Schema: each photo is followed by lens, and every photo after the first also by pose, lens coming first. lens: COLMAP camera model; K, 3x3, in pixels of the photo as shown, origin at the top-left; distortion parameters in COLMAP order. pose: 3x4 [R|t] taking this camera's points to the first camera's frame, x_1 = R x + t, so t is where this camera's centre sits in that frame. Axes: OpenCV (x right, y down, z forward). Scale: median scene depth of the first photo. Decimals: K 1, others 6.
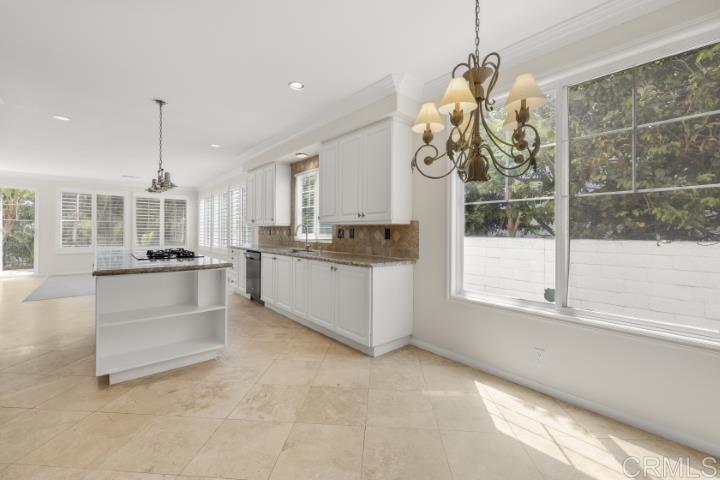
lens RADIAL K [[302.0, 0, 362.4], [0, 302.0, 235.2], [0, 0, 1]] dist [-0.000850, -0.000121]
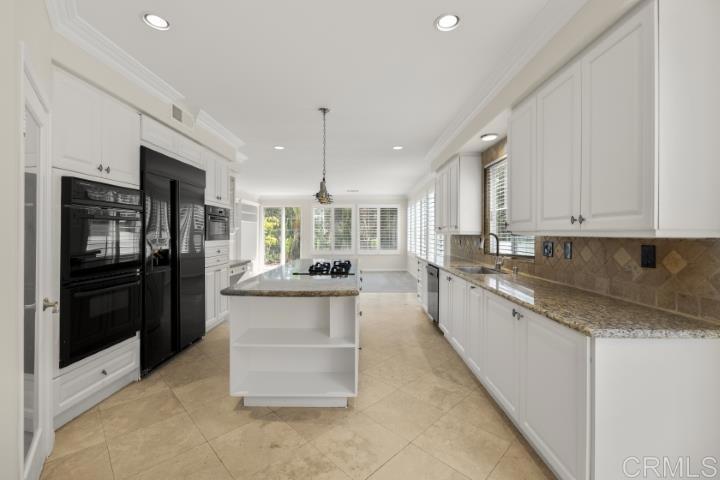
lens RADIAL K [[302.0, 0, 362.4], [0, 302.0, 235.2], [0, 0, 1]] dist [-0.000850, -0.000121]
pose [[0.752151, -0.001199, -0.658990, 0.055867], [-0.006023, 0.999944, -0.008694, -0.030277], [0.658963, 0.010508, 0.752102, 0.339445]]
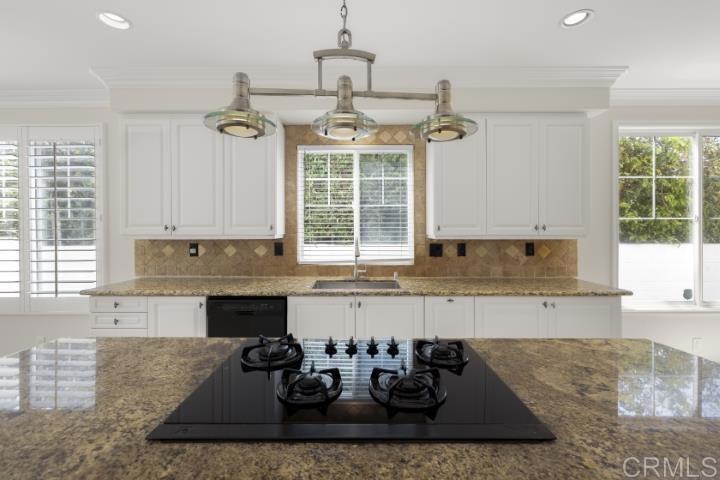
lens RADIAL K [[296.2, 0, 376.2], [0, 296.2, 233.0], [0, 0, 1]] dist [-0.001415, -0.000074]
pose [[0.659498, -0.013518, 0.751584, -0.784688], [0.015788, 0.999867, 0.004130, -0.057678], [-0.751540, 0.009143, 0.659624, 0.765092]]
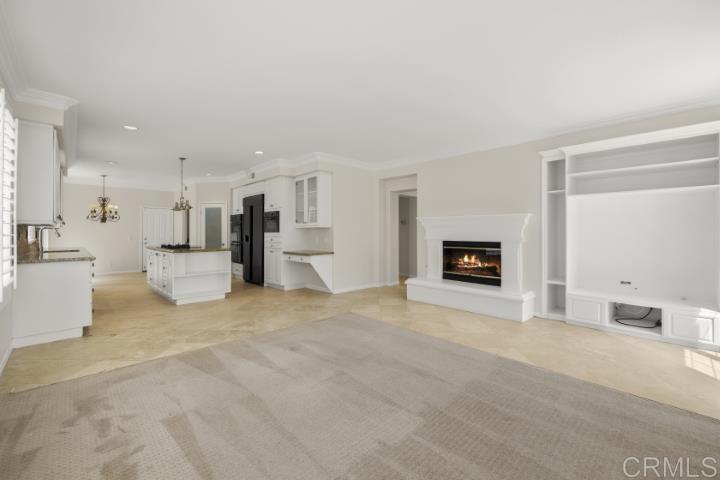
lens RADIAL K [[296.2, 0, 376.2], [0, 296.2, 233.0], [0, 0, 1]] dist [-0.001415, -0.000074]
pose [[-0.996063, -0.002800, -0.088606, -1.551683], [-0.004228, 0.999864, 0.015941, -0.046248], [0.088550, 0.016253, -0.995939, 2.607964]]
